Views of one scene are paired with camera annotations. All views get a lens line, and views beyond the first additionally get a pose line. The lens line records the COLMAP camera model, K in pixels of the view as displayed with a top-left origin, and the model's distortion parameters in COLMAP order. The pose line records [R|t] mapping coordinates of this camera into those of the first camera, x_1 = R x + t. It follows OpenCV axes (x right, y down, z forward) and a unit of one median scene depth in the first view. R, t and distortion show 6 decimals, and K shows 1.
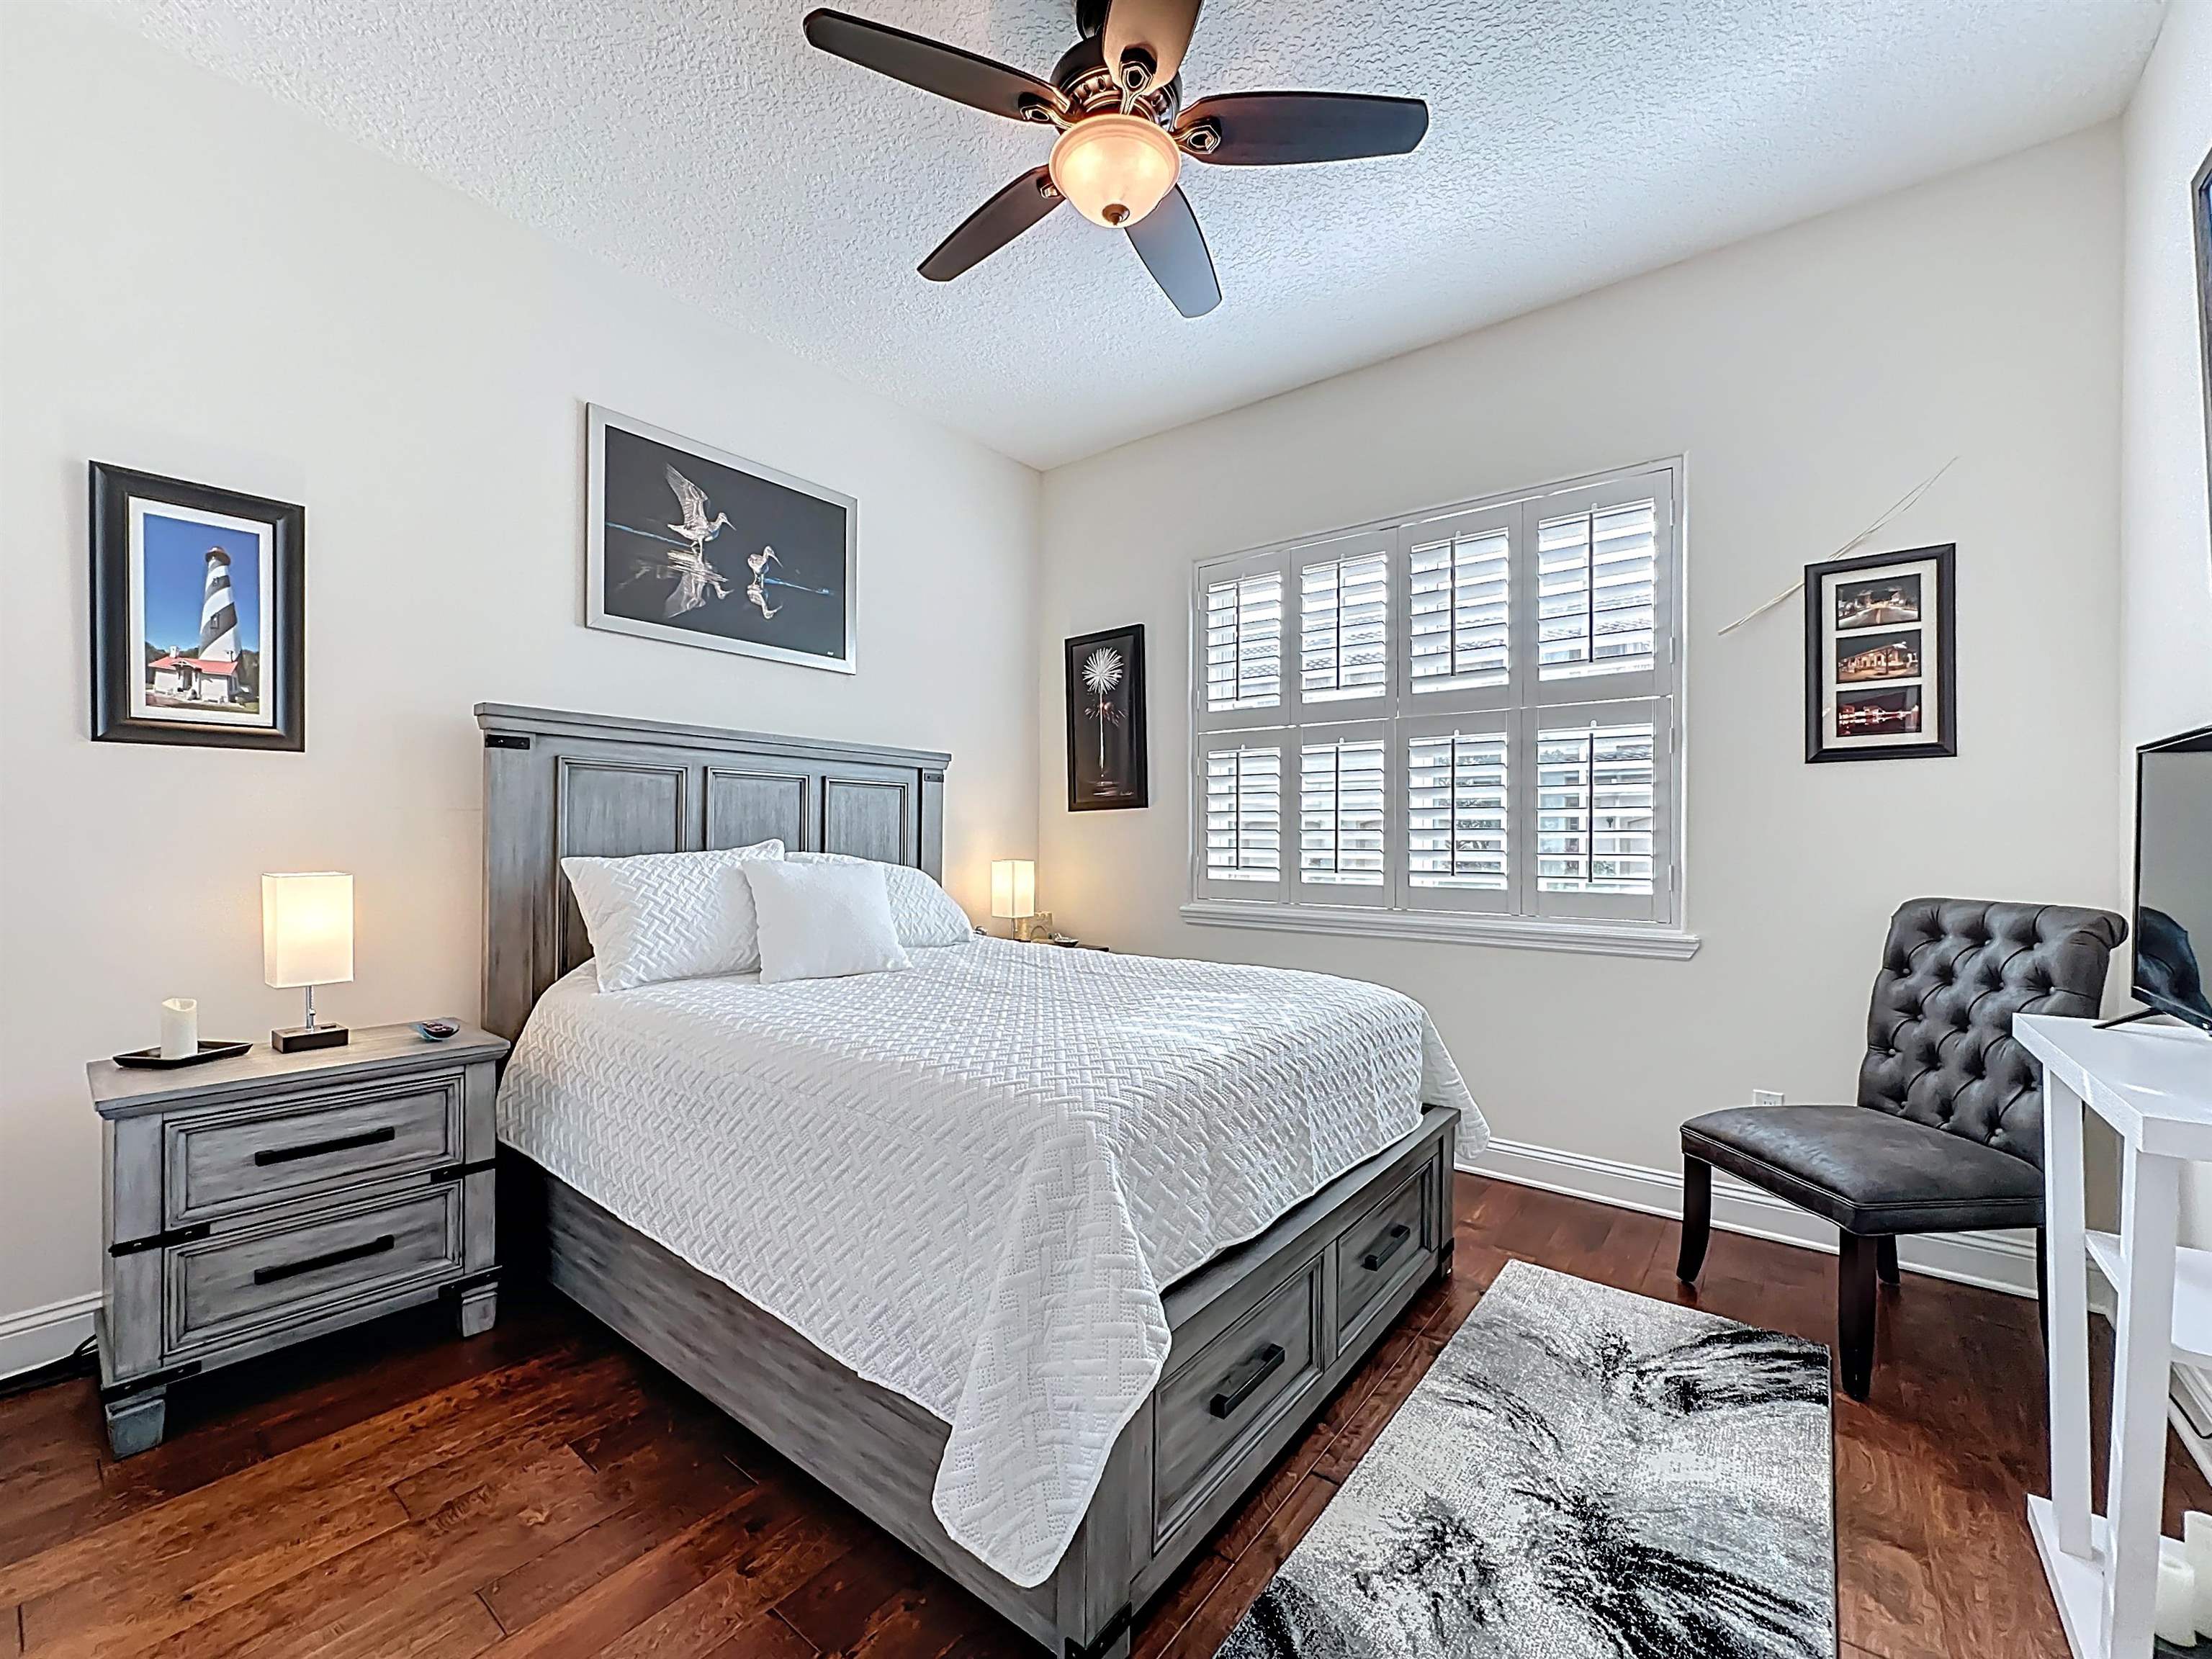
lens RADIAL K [[900.6, 0, 1107.4], [0, 900.6, 834.3], [0, 0, 1]] dist [-0.006569, 0.001498]
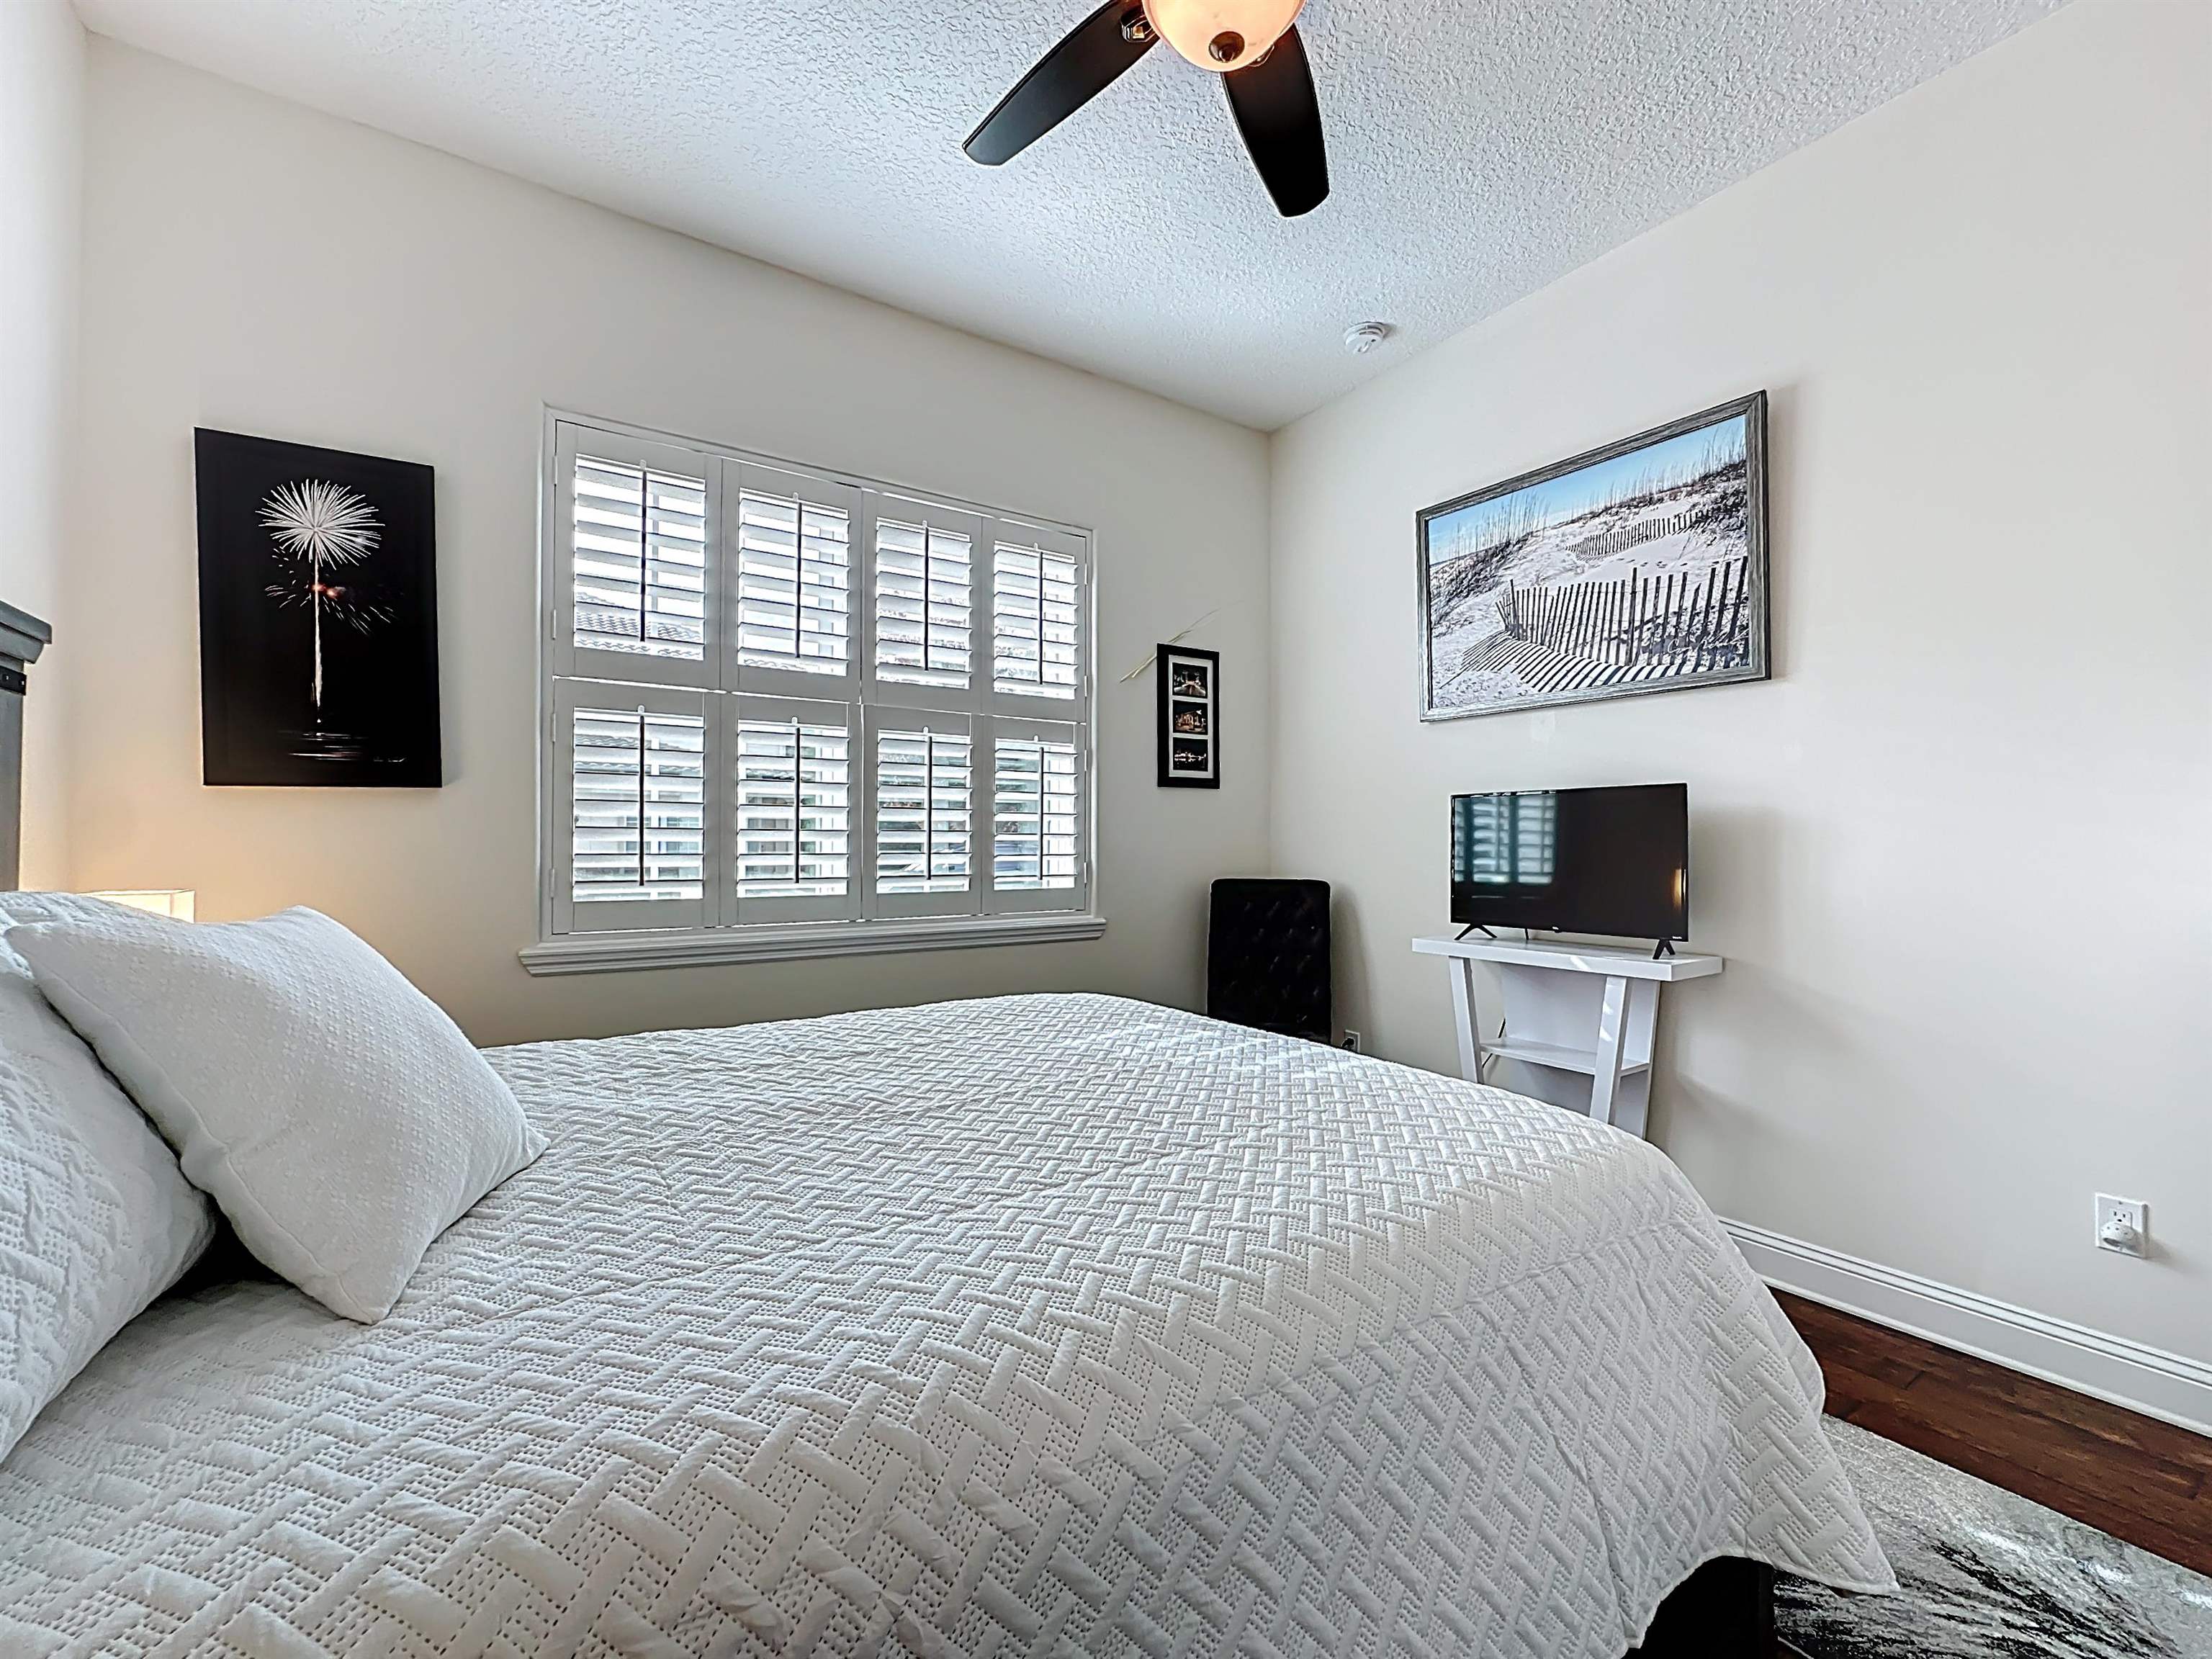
lens RADIAL K [[978.8, 0, 1192.8], [0, 978.8, 821.2], [0, 0, 1]] dist [0.000207, 0.000029]
pose [[0.255956, 0.016086, 0.966555, -0.556340], [-0.008206, 0.999862, -0.014468, -0.003376], [-0.966654, -0.004229, 0.256053, 0.469469]]
